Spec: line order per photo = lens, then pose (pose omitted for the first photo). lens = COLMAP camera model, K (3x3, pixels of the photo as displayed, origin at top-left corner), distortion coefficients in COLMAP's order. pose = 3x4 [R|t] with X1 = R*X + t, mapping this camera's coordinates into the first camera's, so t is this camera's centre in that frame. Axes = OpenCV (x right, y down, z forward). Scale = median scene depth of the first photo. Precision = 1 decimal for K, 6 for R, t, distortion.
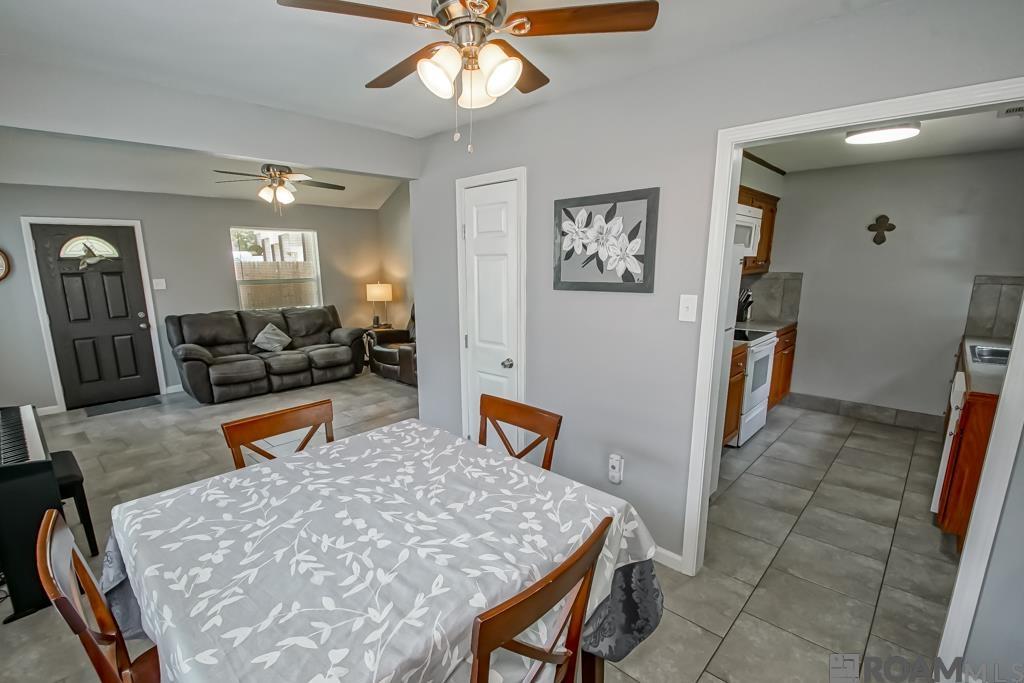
lens RADIAL K [[473.2, 0, 512.4], [0, 473.2, 360.9], [0, 0, 1]] dist [0.000166, -0.009746]
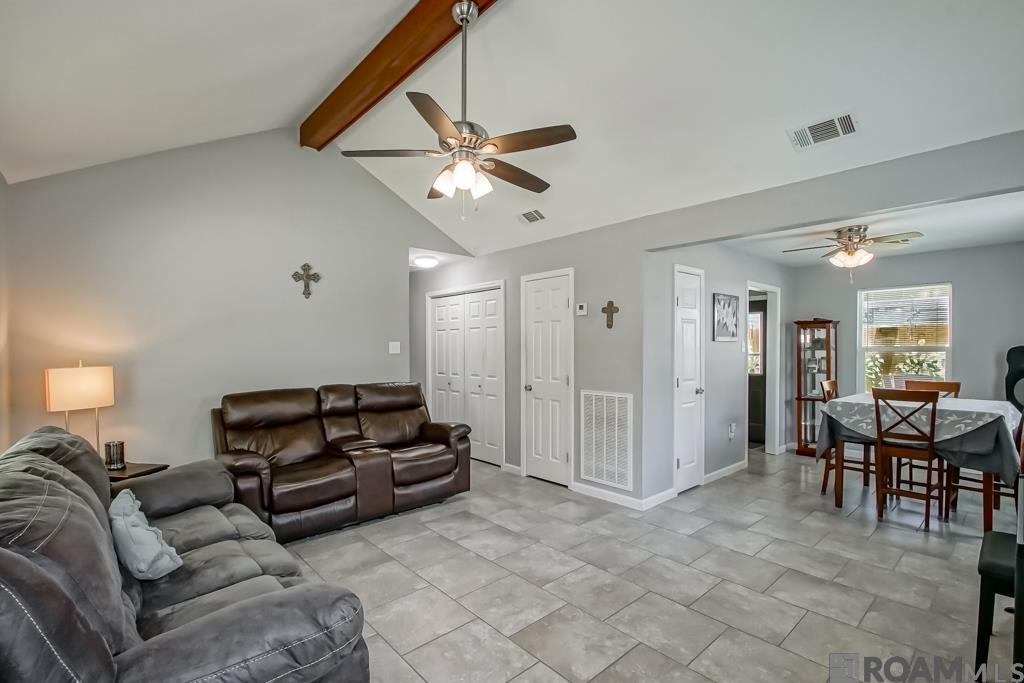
lens RADIAL K [[466.2, 0, 511.8], [0, 466.2, 354.1], [0, 0, 1]] dist [-0.001529, -0.001048]
pose [[0.092707, -0.000214, 0.995693, -0.865849], [0.211563, 0.977170, -0.019488, -0.116122], [-0.972958, 0.212459, 0.090636, 0.805035]]
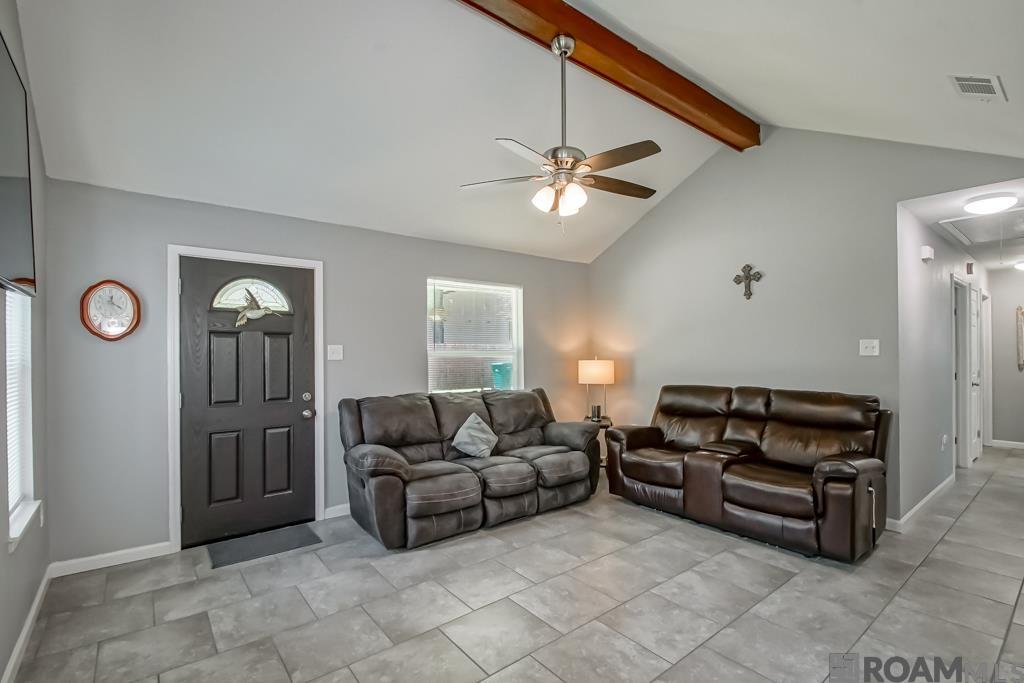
lens RADIAL K [[466.2, 0, 511.8], [0, 466.2, 354.1], [0, 0, 1]] dist [-0.001529, -0.001048]
pose [[0.987717, 0.004762, -0.156178, -0.400567], [-0.035766, 0.979888, -0.196318, -0.038121], [0.152102, 0.199493, 0.968022, 0.397582]]
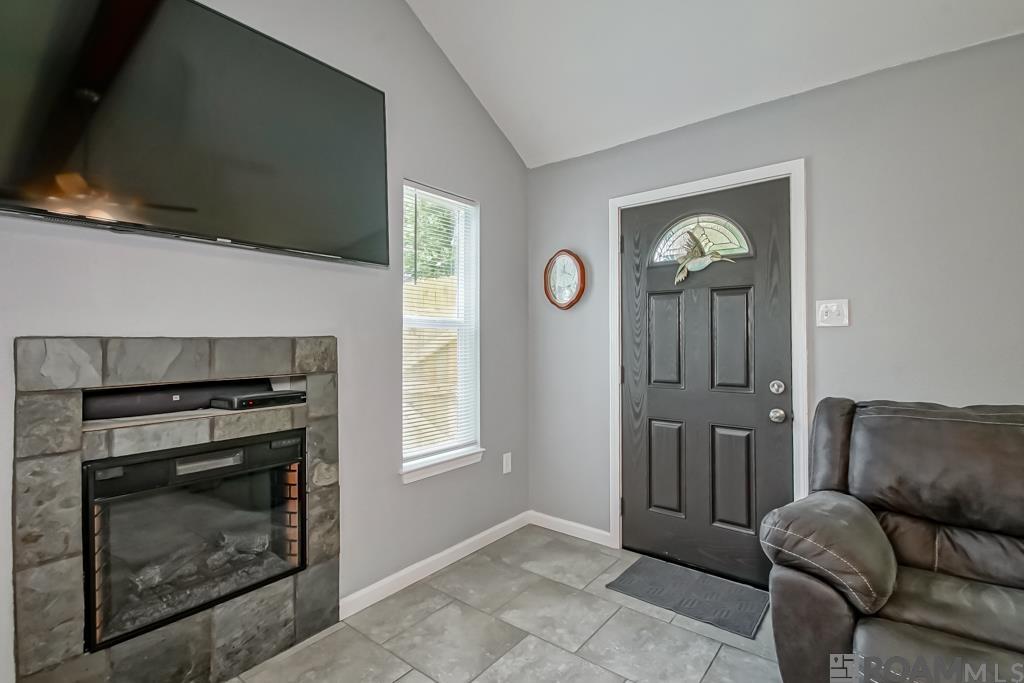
lens RADIAL K [[477.5, 0, 513.0], [0, 477.5, 336.1], [0, 0, 1]] dist [-0.001371, -0.000393]
pose [[0.067102, -0.004740, -0.997735, -0.391016], [-0.200525, 0.979521, -0.018140, -0.088288], [0.977388, 0.201288, 0.064777, 0.745914]]
